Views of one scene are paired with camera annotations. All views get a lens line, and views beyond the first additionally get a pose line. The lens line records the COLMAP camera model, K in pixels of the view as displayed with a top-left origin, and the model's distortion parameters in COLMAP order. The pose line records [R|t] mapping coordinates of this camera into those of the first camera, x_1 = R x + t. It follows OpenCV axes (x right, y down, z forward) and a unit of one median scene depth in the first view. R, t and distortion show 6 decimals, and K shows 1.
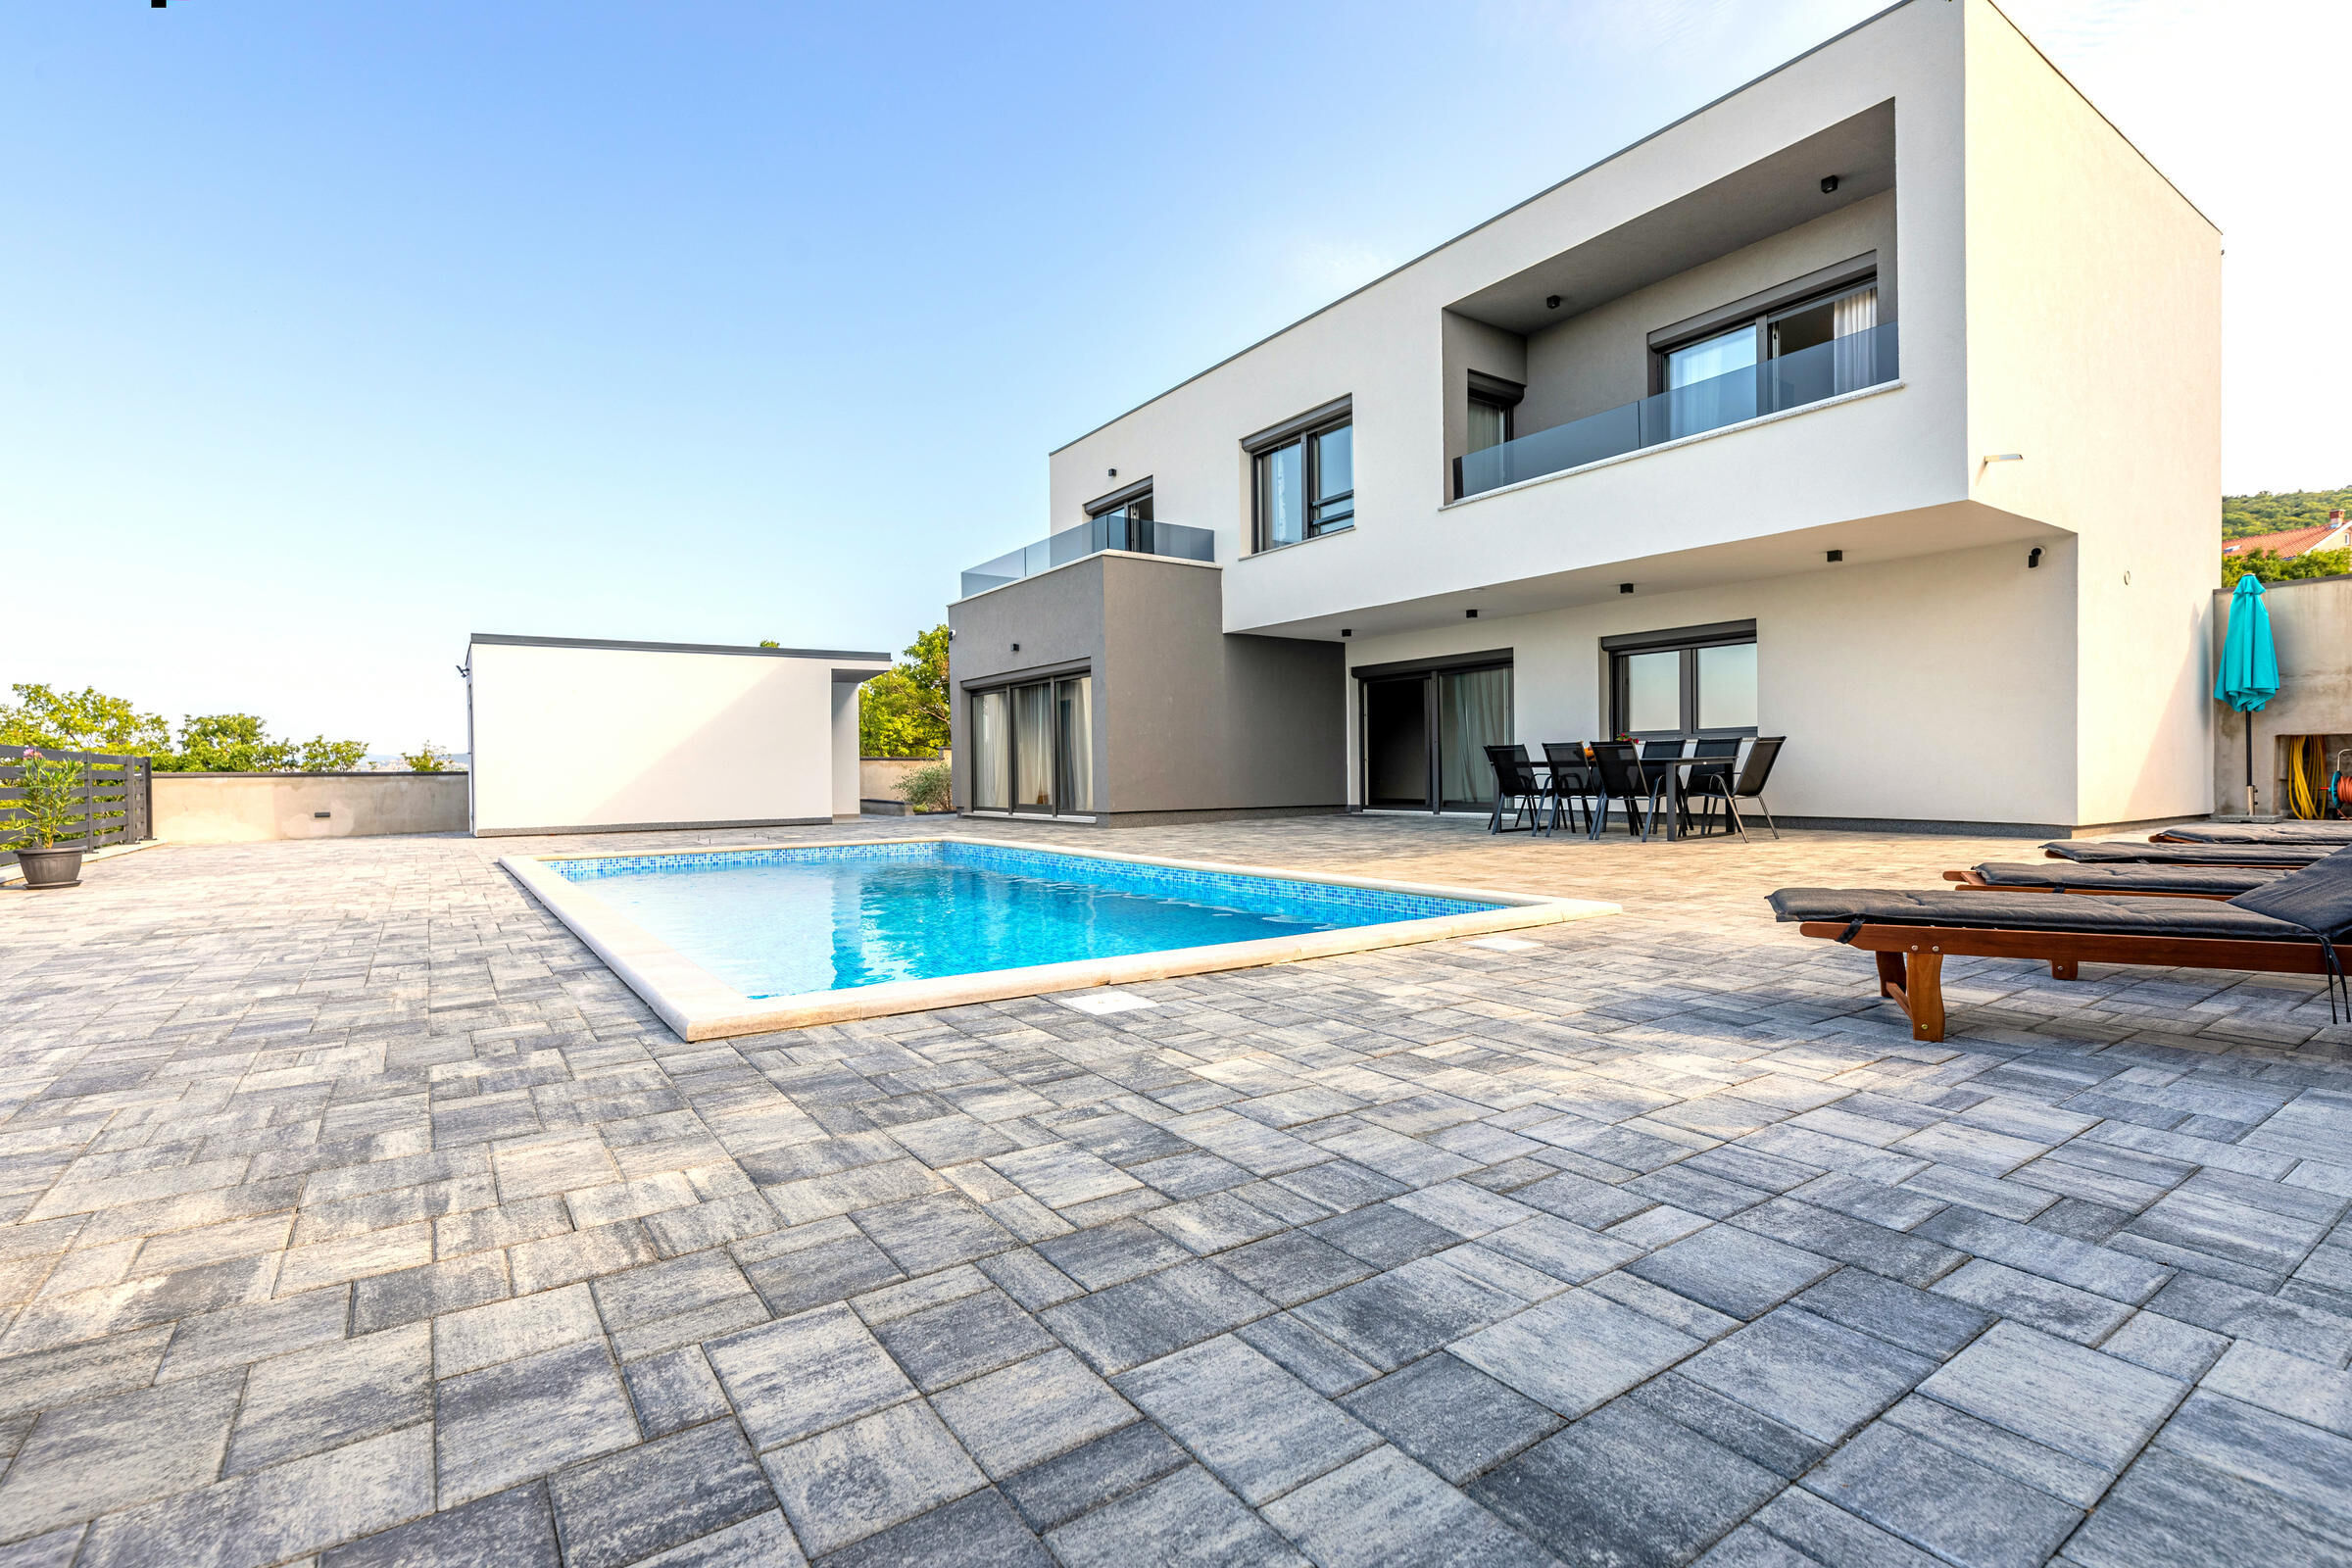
lens RADIAL K [[1092.8, 0, 1173.6], [0, 1092.8, 790.9], [0, 0, 1]] dist [-0.006385, -0.000212]
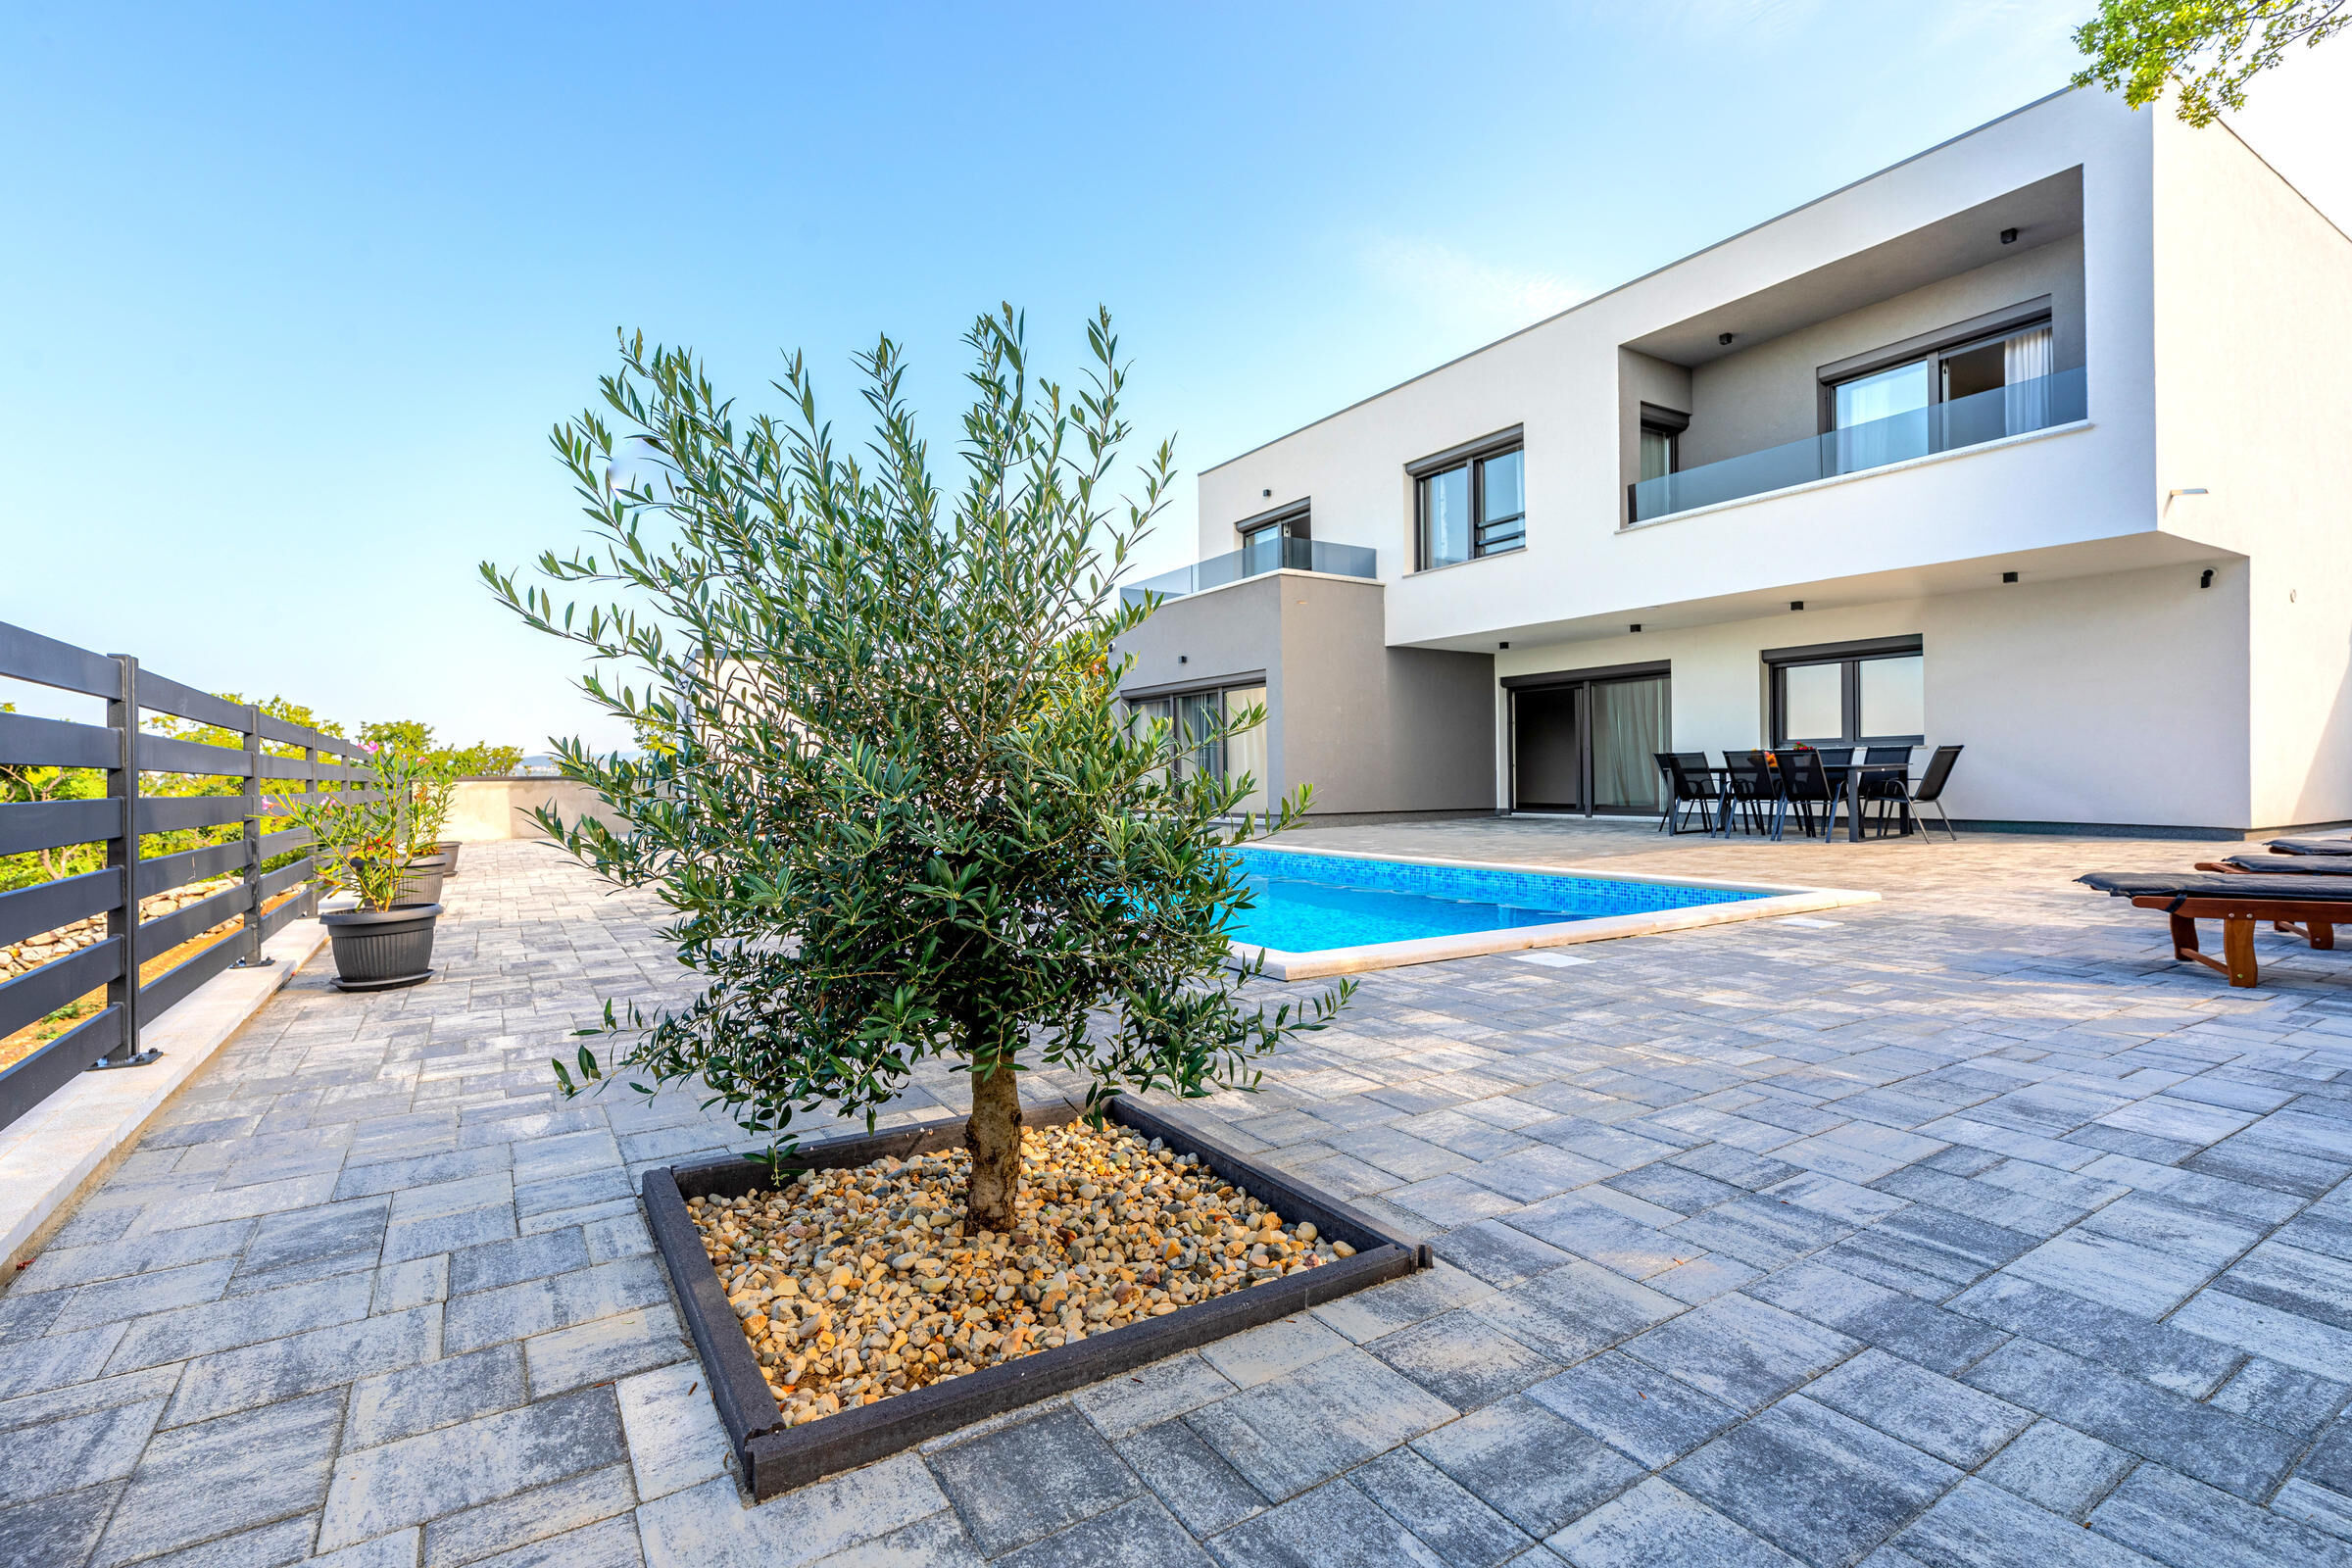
lens RADIAL K [[1111.9, 0, 1176.0], [0, 1111.9, 784.0], [0, 0, 1]] dist [-0.000982, -0.000392]
pose [[0.999321, 0.001153, -0.036829, -0.144463], [-0.001522, 0.999949, -0.009979, 0.000396], [0.036816, 0.010028, 0.999272, -0.102143]]
